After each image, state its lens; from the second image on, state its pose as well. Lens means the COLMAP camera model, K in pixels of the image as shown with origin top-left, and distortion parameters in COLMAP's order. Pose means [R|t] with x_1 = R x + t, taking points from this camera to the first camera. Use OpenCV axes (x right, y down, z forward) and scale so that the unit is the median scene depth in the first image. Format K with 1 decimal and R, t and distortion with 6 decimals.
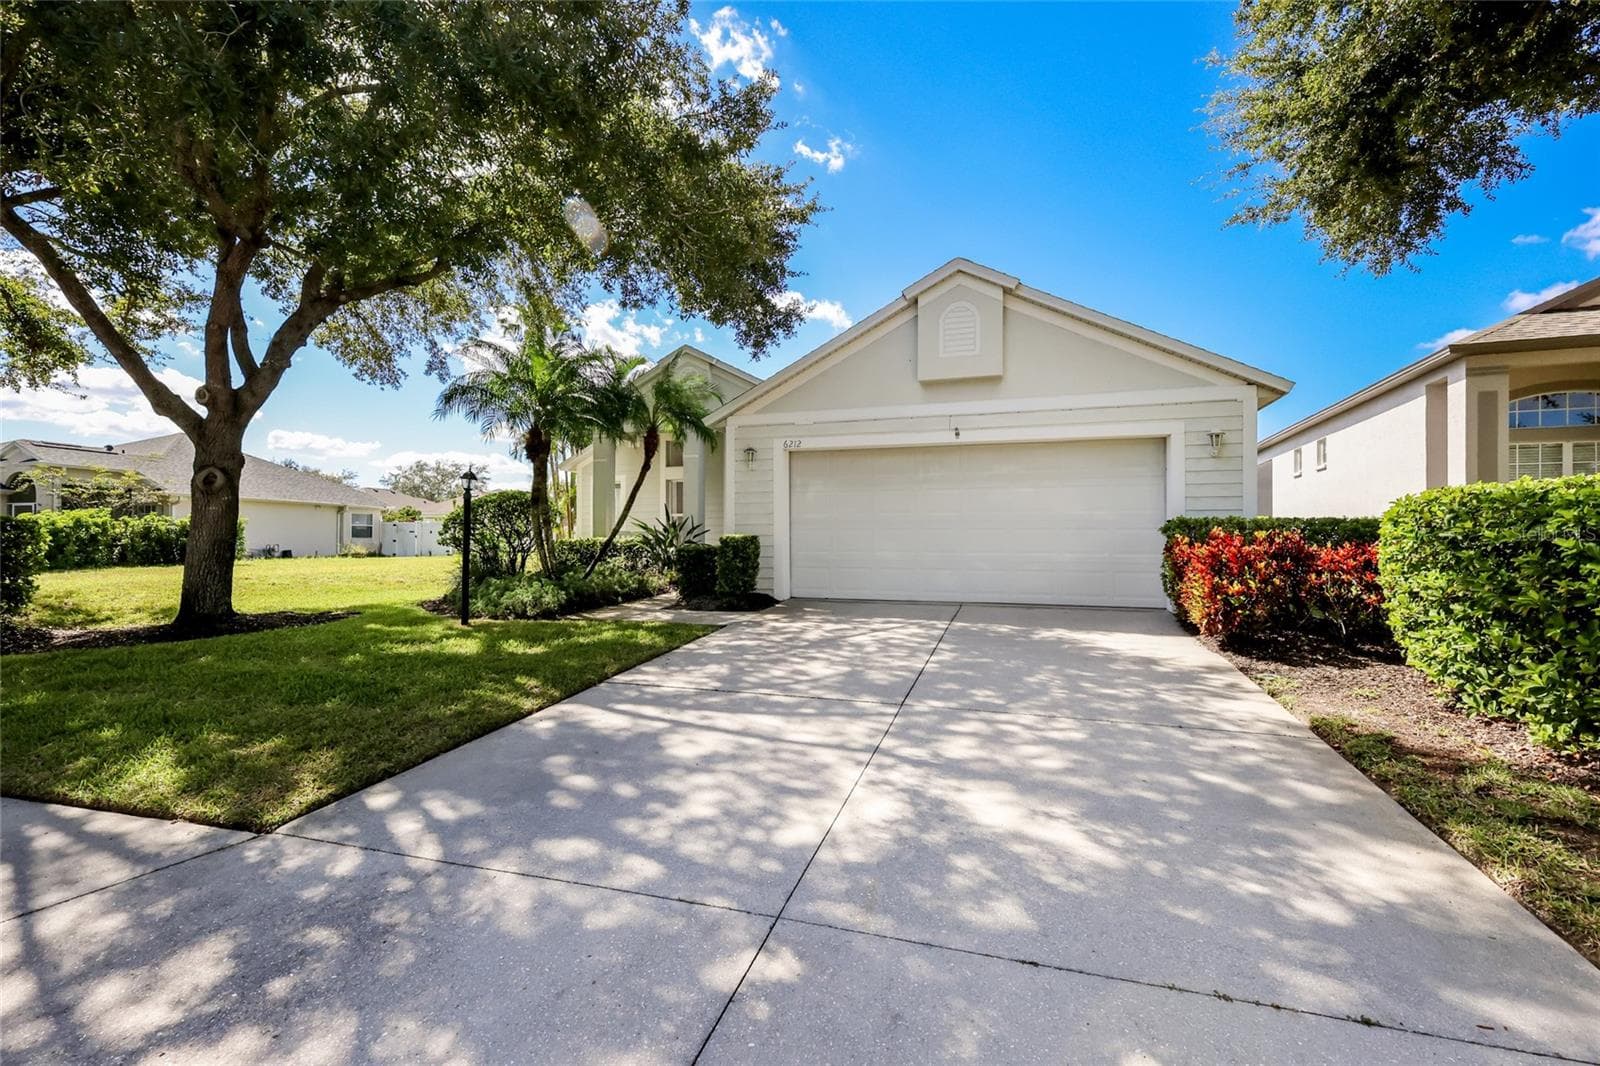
lens RADIAL K [[841.4, 0, 835.8], [0, 841.4, 541.1], [0, 0, 1]] dist [-0.002473, 0.000372]
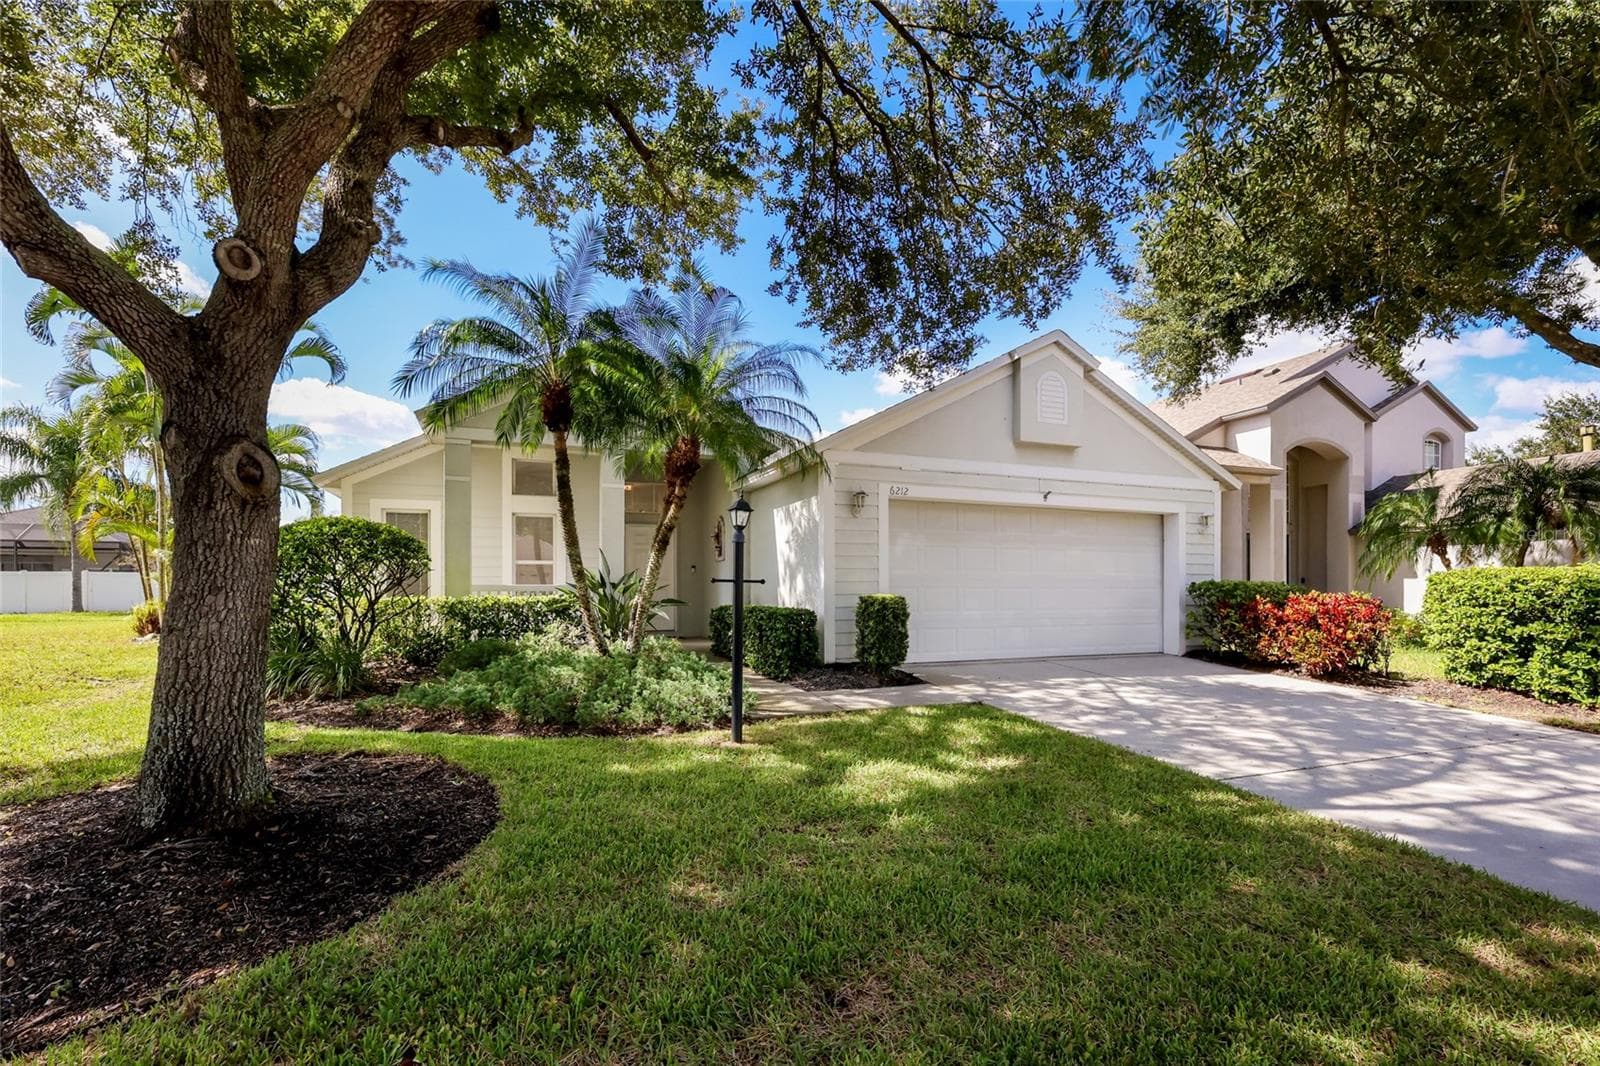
lens RADIAL K [[841.4, 0, 835.8], [0, 841.4, 541.1], [0, 0, 1]] dist [-0.002473, 0.000372]
pose [[0.678661, 0.037295, 0.733504, -0.771384], [-0.005222, 0.998930, -0.045960, -0.023012], [-0.734433, 0.027361, 0.678129, 0.472464]]
